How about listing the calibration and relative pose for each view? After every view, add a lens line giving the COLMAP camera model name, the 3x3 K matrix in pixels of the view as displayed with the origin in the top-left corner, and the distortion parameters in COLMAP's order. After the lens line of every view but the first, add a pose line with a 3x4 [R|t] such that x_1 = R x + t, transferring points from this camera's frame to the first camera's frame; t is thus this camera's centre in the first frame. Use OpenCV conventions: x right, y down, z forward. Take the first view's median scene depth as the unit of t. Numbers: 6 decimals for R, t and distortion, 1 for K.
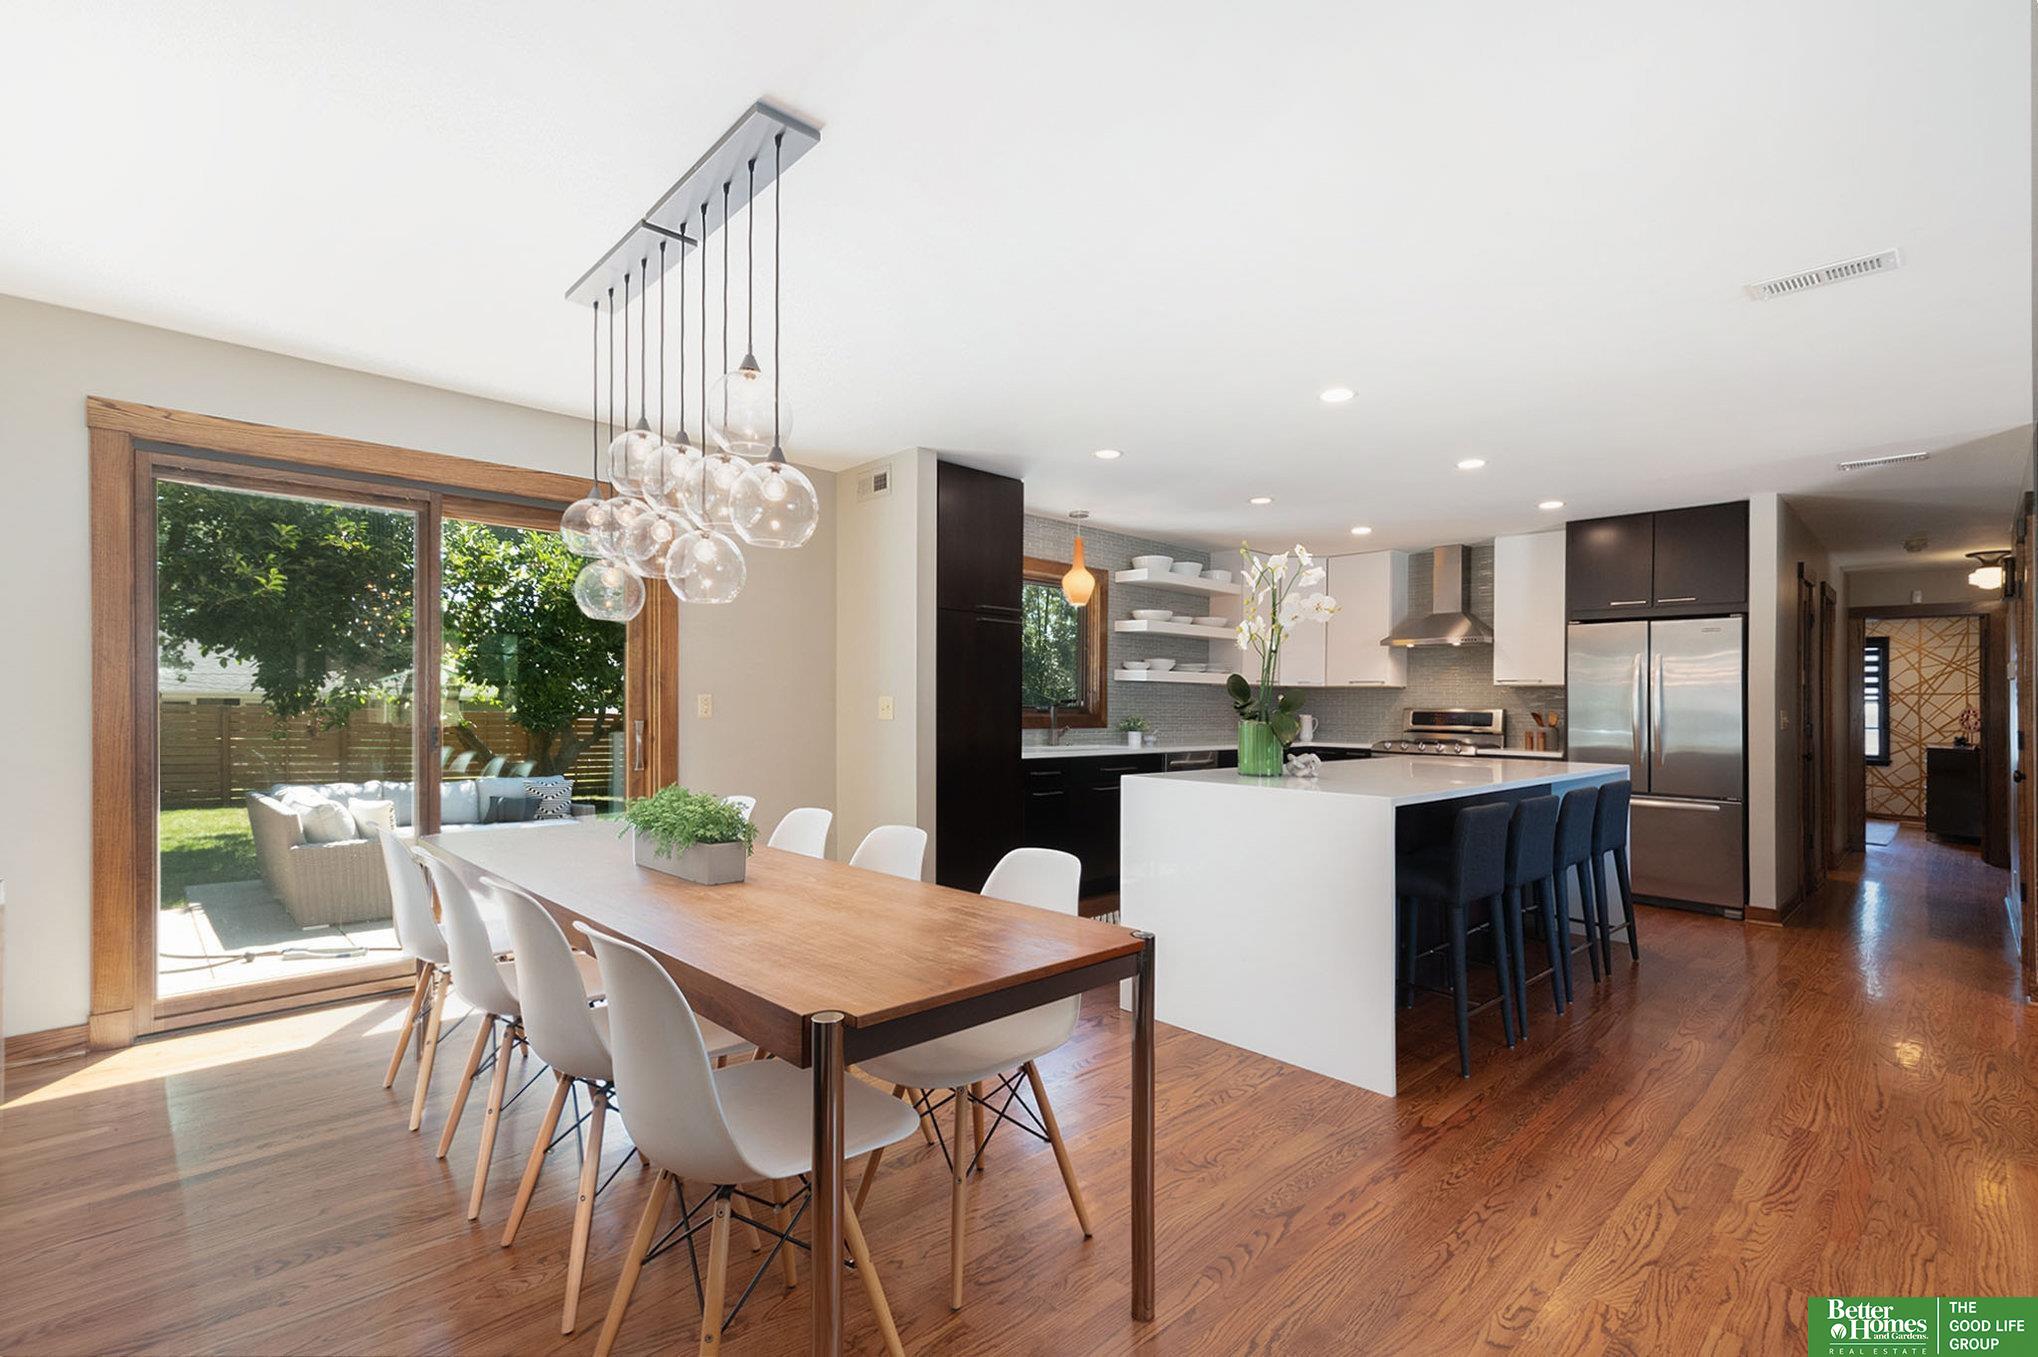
lens RADIAL K [[901.1, 0, 1040.3], [0, 901.1, 704.2], [0, 0, 1]] dist [-0.001142, -0.000046]
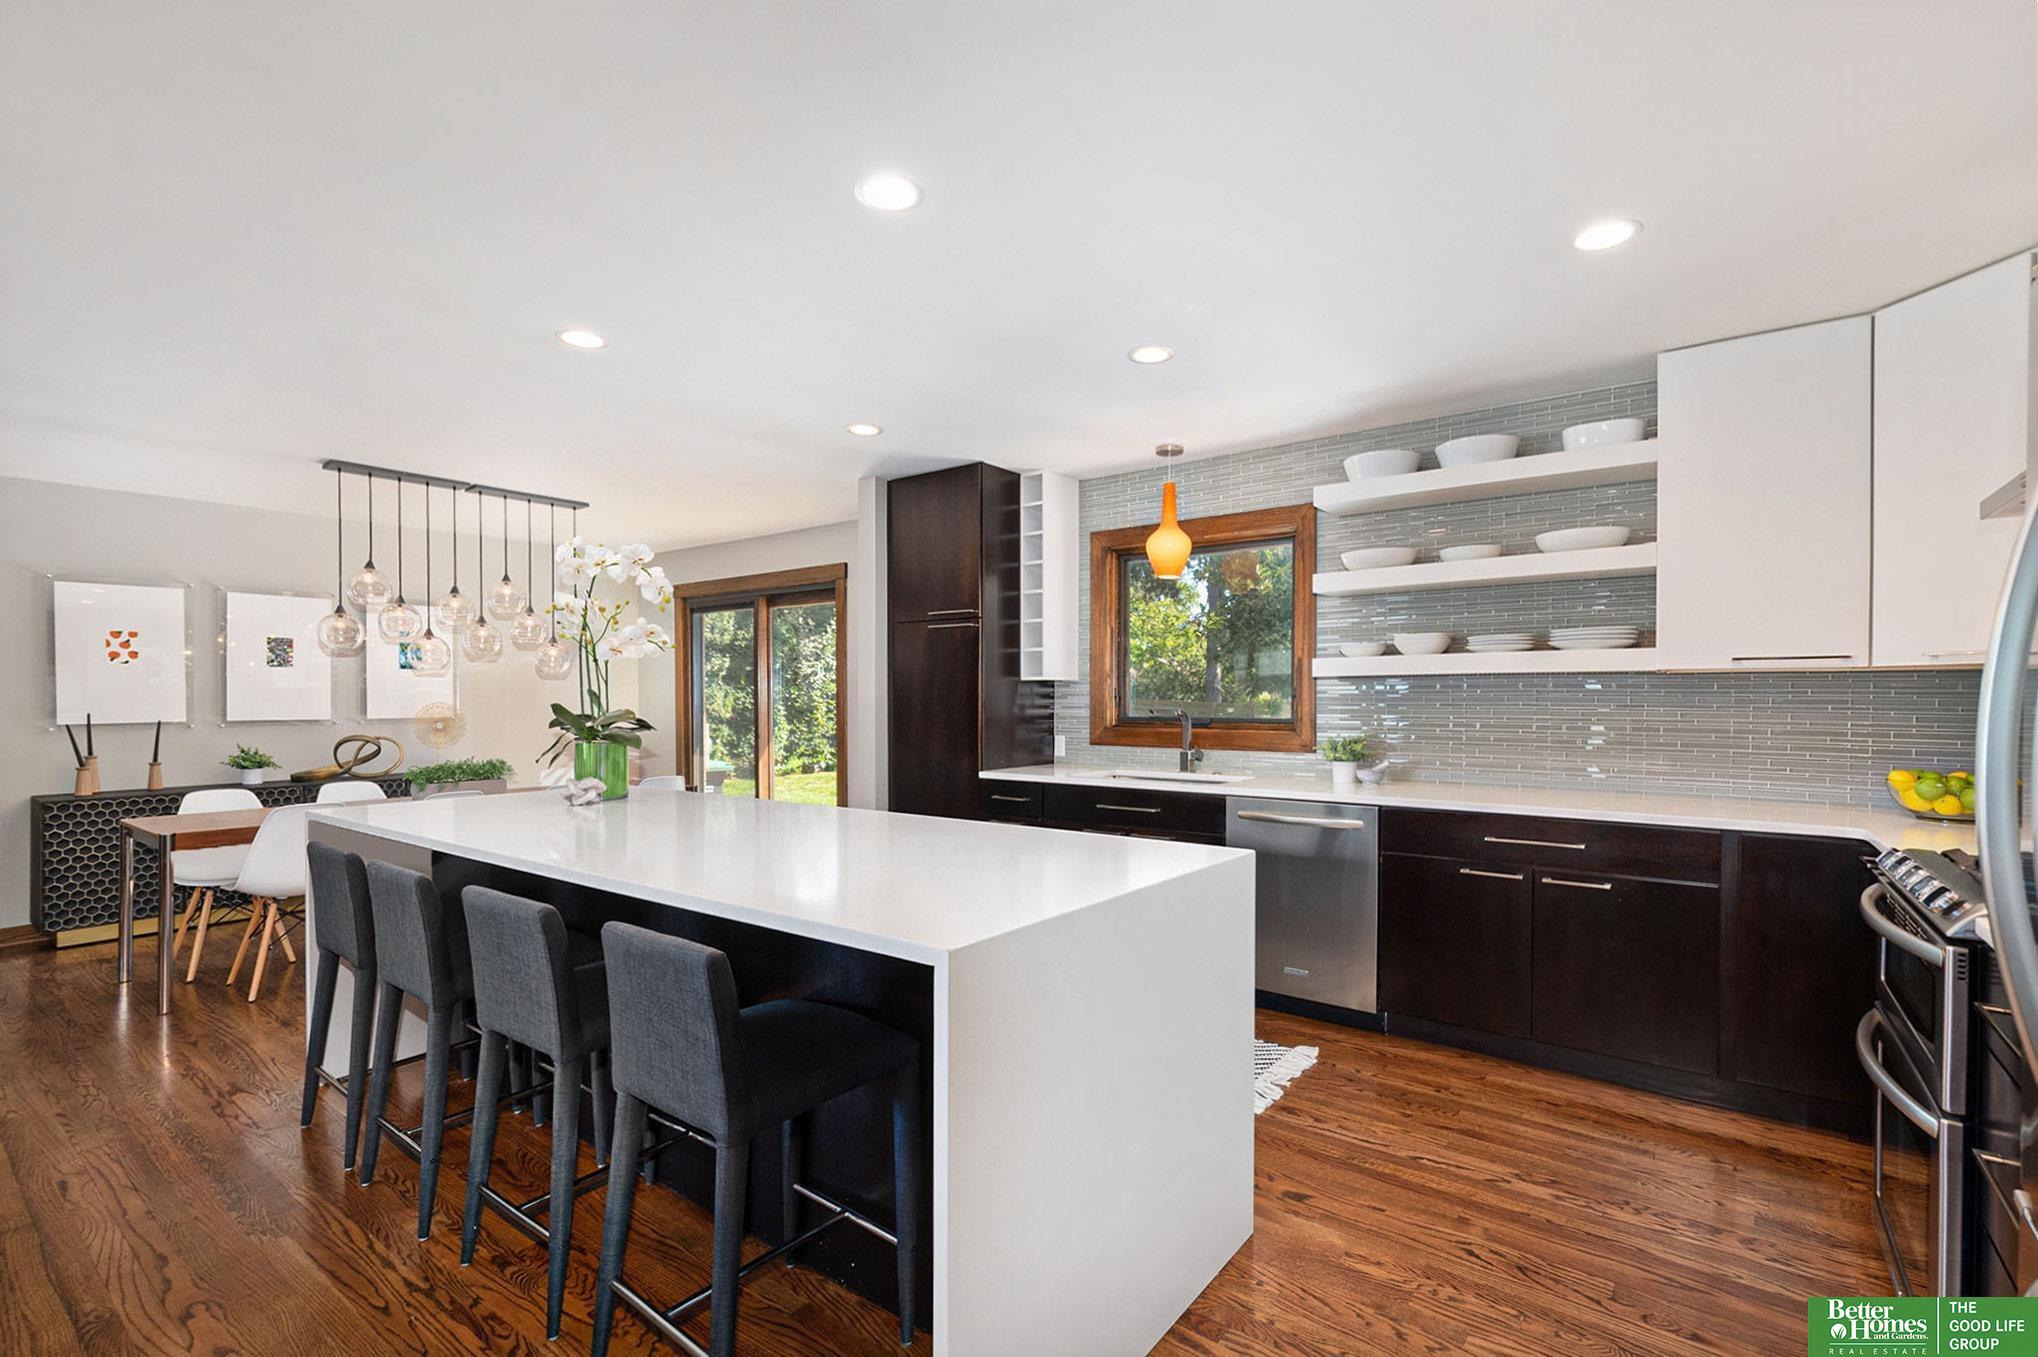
lens RADIAL K [[901.4, 0, 1038.4], [0, 901.4, 712.1], [0, 0, 1]] dist [0.001759, -0.000185]
pose [[0.162874, 0.006965, -0.986622, 0.670851], [0.007679, 0.999936, 0.008326, -0.007805], [0.986617, -0.008933, 0.162810, 0.706924]]
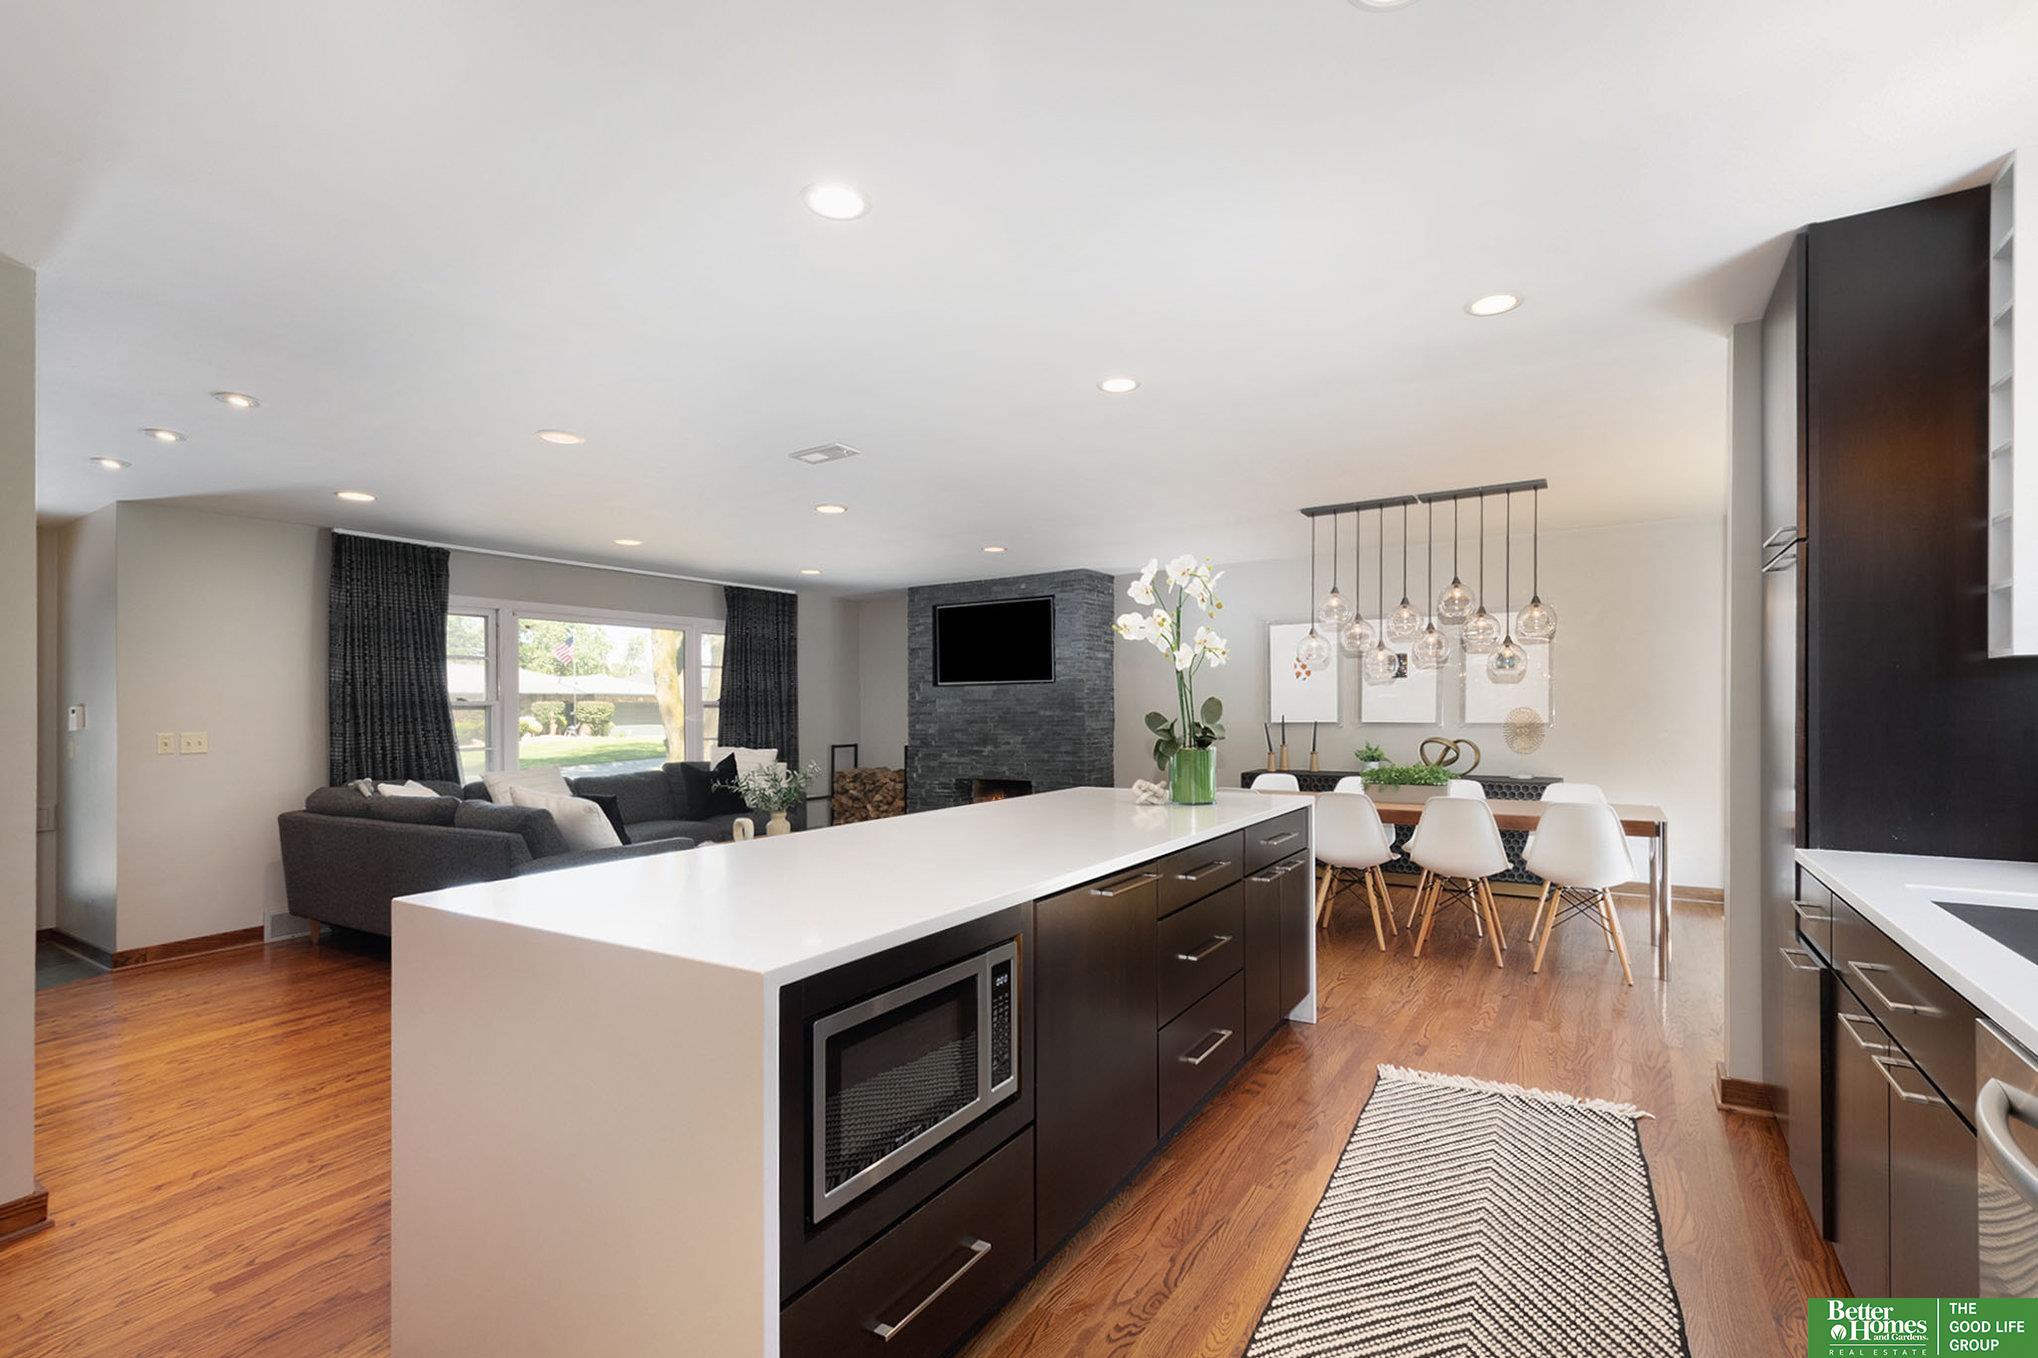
lens RADIAL K [[933.2, 0, 1064.1], [0, 933.2, 686.0], [0, 0, 1]] dist [0.000404, -0.000071]
pose [[-0.966696, -0.005129, -0.255876, 0.342682], [0.002512, 0.999561, -0.029525, -0.009542], [0.255915, -0.029184, -0.966259, 1.062562]]
